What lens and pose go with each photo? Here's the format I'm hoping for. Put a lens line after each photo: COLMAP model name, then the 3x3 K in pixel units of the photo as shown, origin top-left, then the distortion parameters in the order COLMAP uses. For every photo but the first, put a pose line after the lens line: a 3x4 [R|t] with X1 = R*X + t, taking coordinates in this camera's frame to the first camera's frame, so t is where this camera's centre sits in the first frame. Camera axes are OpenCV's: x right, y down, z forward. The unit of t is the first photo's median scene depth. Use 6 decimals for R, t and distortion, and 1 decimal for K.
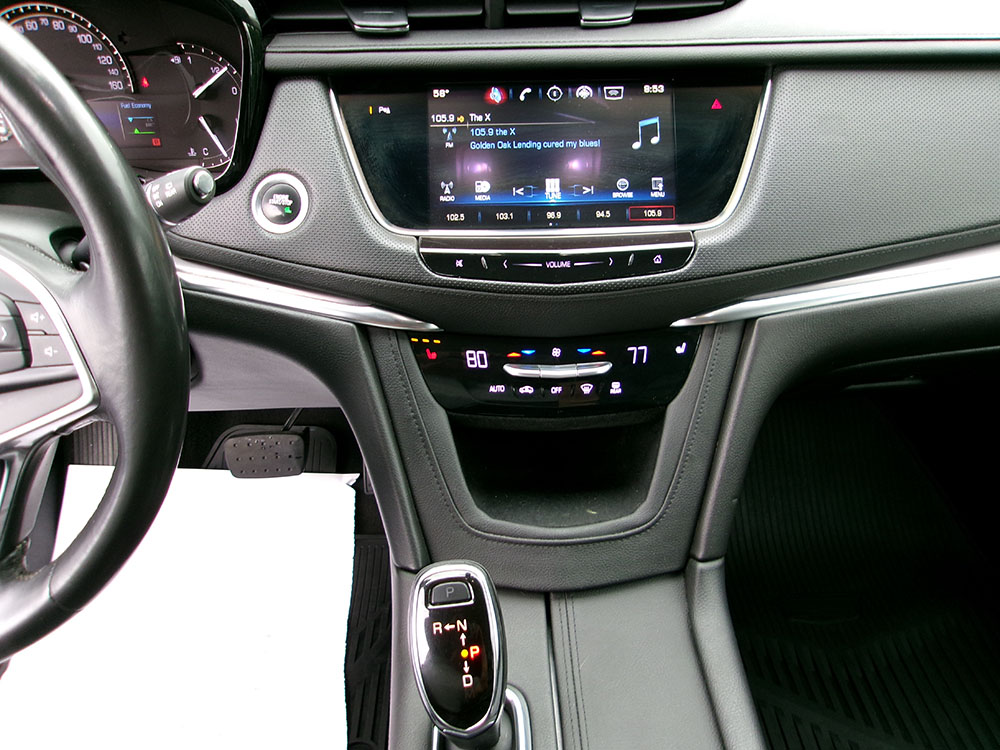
lens RADIAL K [[769.1, 0, 500.0], [0, 769.1, 375.0], [0, 0, 1]] dist [-0.027697, 0.045516]
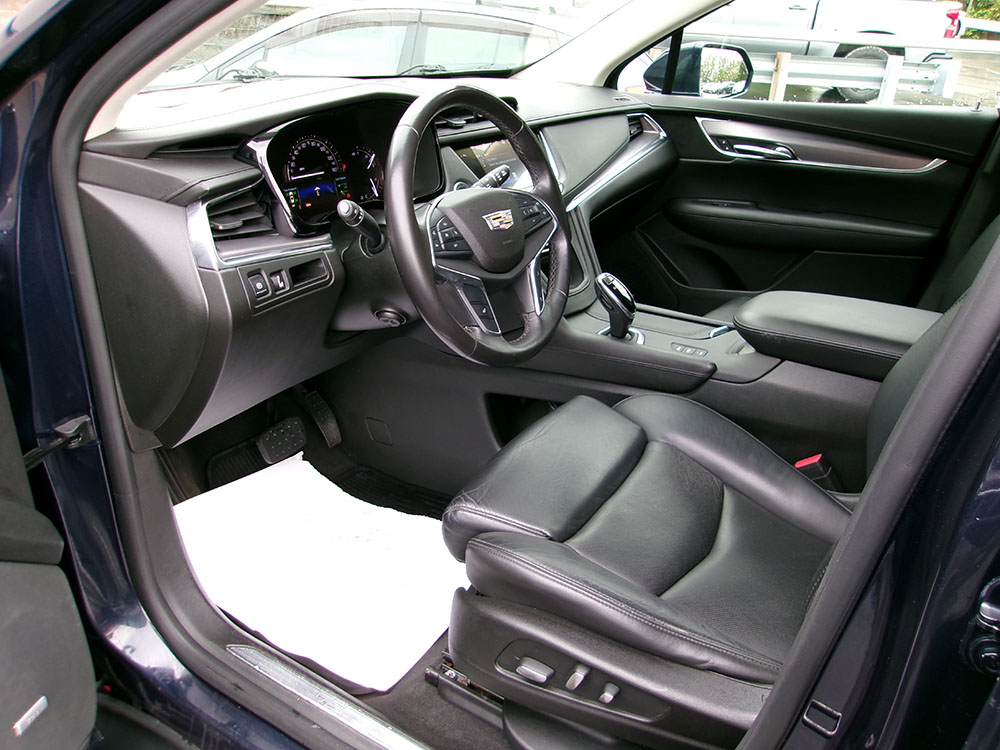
lens RADIAL K [[769.1, 0, 500.0], [0, 769.1, 375.0], [0, 0, 1]] dist [-0.027697, 0.045516]
pose [[0.576165, -0.329970, 0.747766, -2.236763], [0.458564, 0.887829, 0.038446, 0.254517], [-0.676574, 0.320747, 0.662849, -0.520377]]
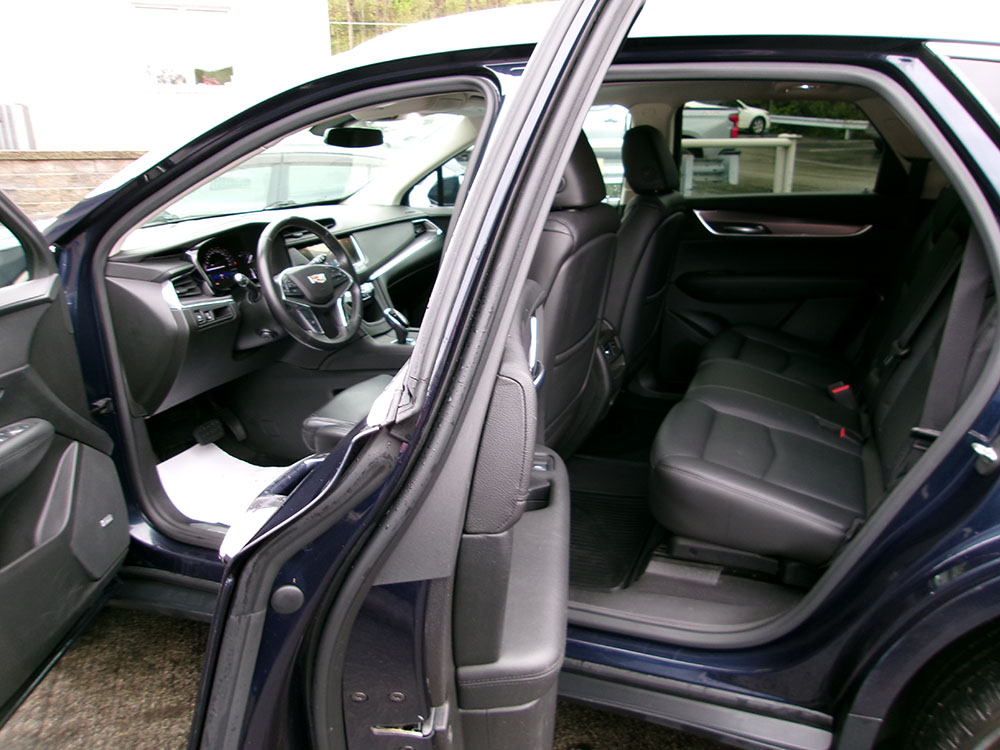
lens RADIAL K [[769.1, 0, 500.0], [0, 769.1, 375.0], [0, 0, 1]] dist [-0.027697, 0.045516]
pose [[0.435540, -0.284784, 0.853934, -3.726010], [0.559351, 0.828884, -0.008861, 0.939733], [-0.705288, 0.481508, 0.520307, -1.807716]]
